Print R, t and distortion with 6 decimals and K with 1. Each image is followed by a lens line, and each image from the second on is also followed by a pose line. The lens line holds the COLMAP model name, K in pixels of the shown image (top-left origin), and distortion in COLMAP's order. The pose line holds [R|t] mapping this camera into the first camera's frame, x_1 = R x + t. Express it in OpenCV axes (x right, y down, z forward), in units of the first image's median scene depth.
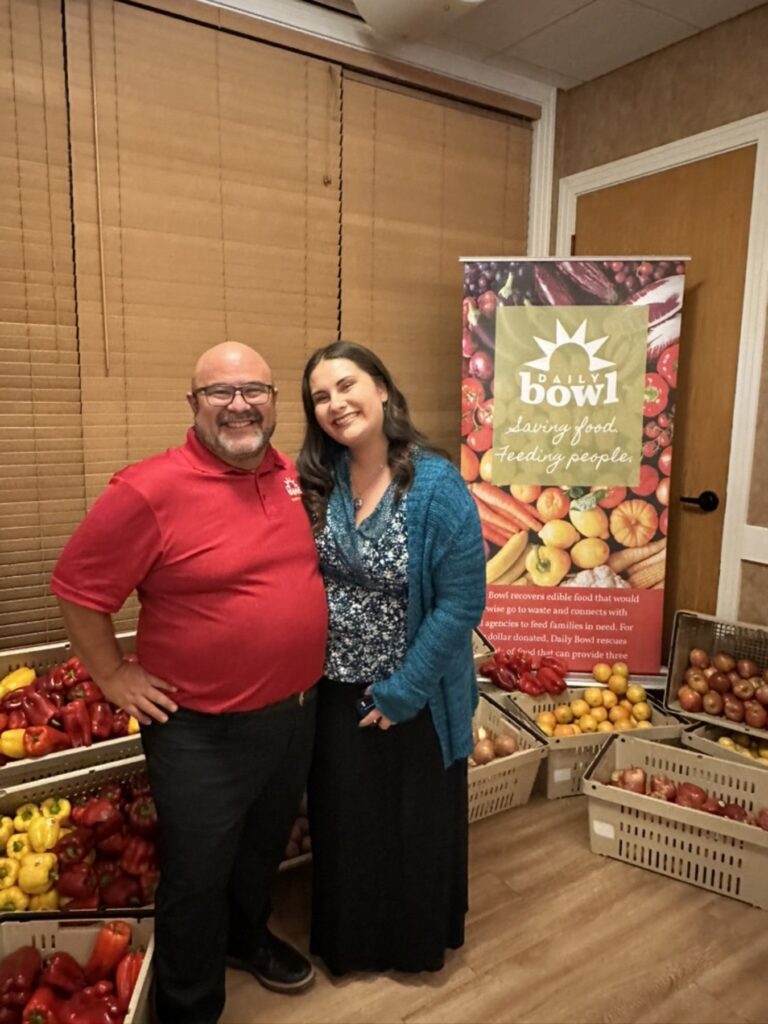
lens RADIAL K [[727.5, 0, 377.7], [0, 727.5, 510.2], [0, 0, 1]] dist [-0.006299, 0.002546]
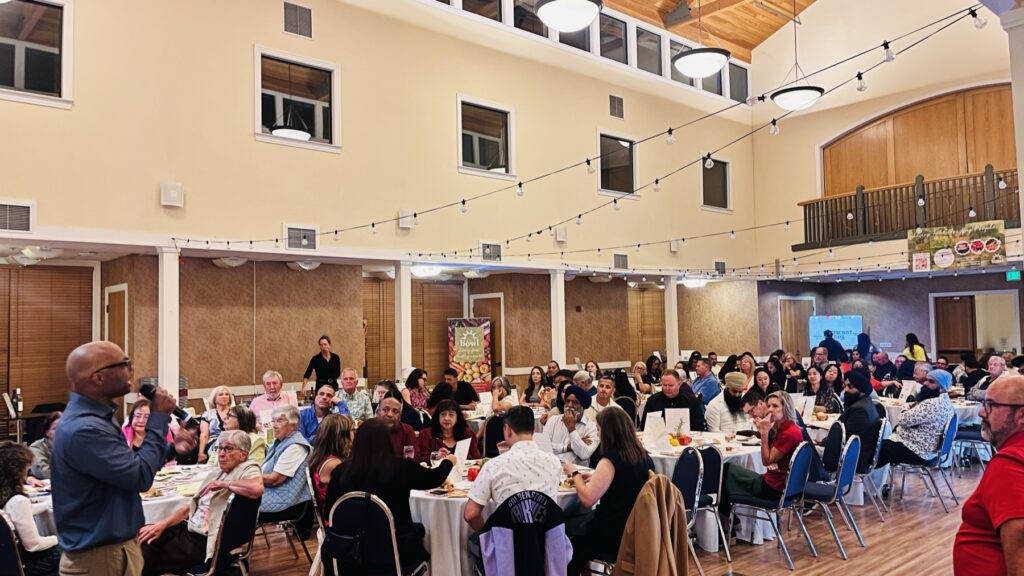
lens RADIAL K [[767.1, 0, 498.1], [0, 767.1, 286.0], [0, 0, 1]] dist [0.075750, -0.094559]
pose [[0.986724, -0.025418, 0.160408, -0.395539], [0.059097, 0.976161, -0.208848, 0.582711], [-0.151275, 0.215555, 0.964703, -4.326326]]
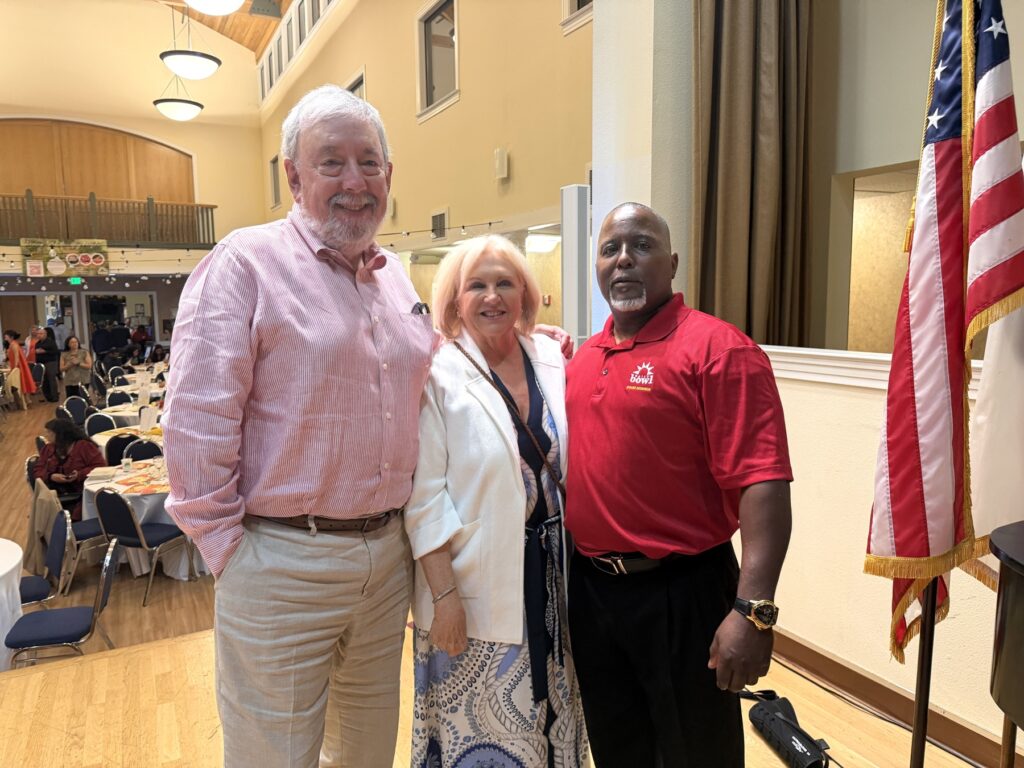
lens RADIAL K [[729.9, 0, 512.0], [0, 729.9, 384.0], [0, 0, 1]] dist [0.004630, 0.001375]
pose [[0.084592, -0.131773, 0.987664, -2.151587], [0.163167, 0.979668, 0.116731, 0.297227], [-0.982965, 0.151279, 0.104374, -3.748521]]
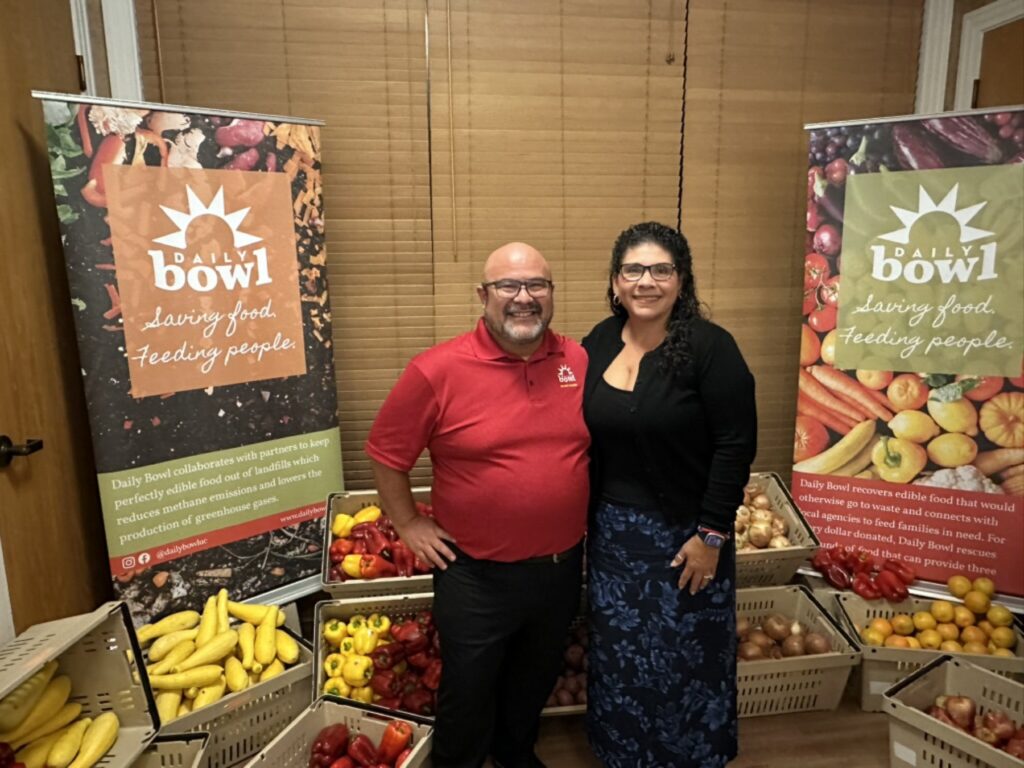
lens RADIAL K [[727.5, 0, 511.7], [0, 727.5, 397.1], [0, 0, 1]] dist [-0.006299, 0.002546]
pose [[0.916180, 0.055597, -0.396891, 0.153731], [-0.041639, 0.998176, 0.043707, -0.021930], [0.398597, -0.023517, 0.916824, -0.018038]]
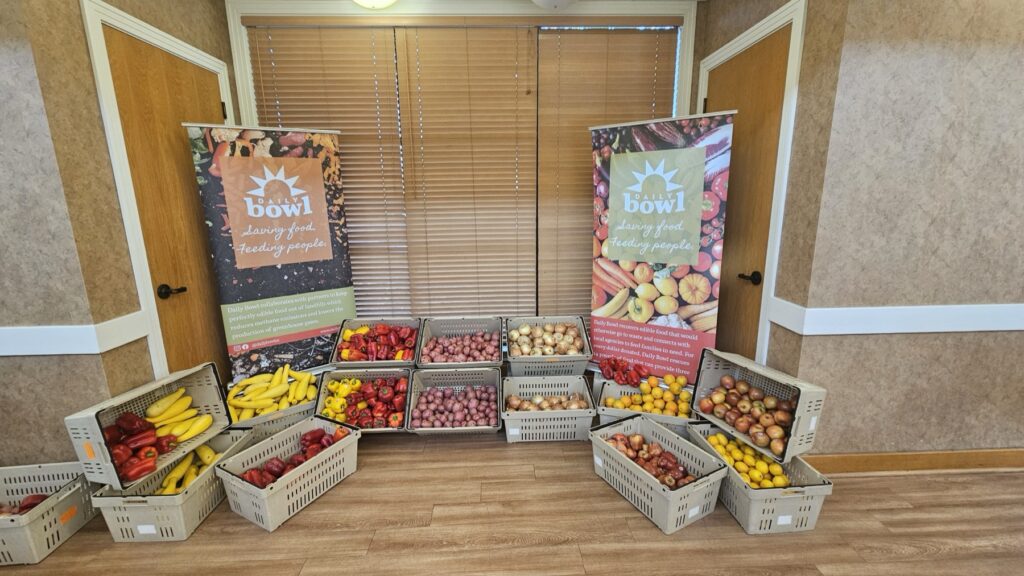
lens RADIAL K [[423.1, 0, 515.2], [0, 423.1, 284.5], [0, 0, 1]] dist [0.001319, -0.000101]
pose [[0.864589, 0.078109, -0.496372, 0.479374], [-0.054248, 0.996580, 0.062333, -0.027629], [0.499543, -0.026965, 0.865869, 0.027030]]
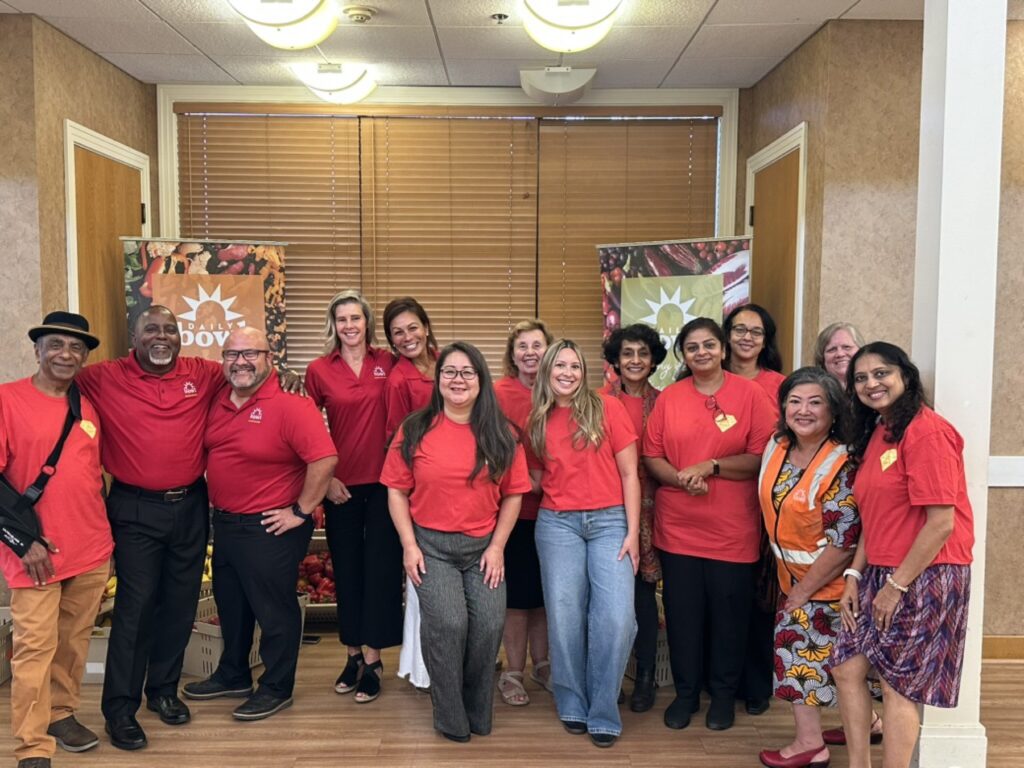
lens RADIAL K [[997.1, 0, 524.8], [0, 997.1, 385.4], [0, 0, 1]] dist [0.220822, -0.540664]
pose [[0.851036, 0.025945, -0.524466, 1.001992], [-0.074717, 0.994599, -0.072039, 0.072725], [0.519764, 0.100495, 0.848379, -0.685611]]
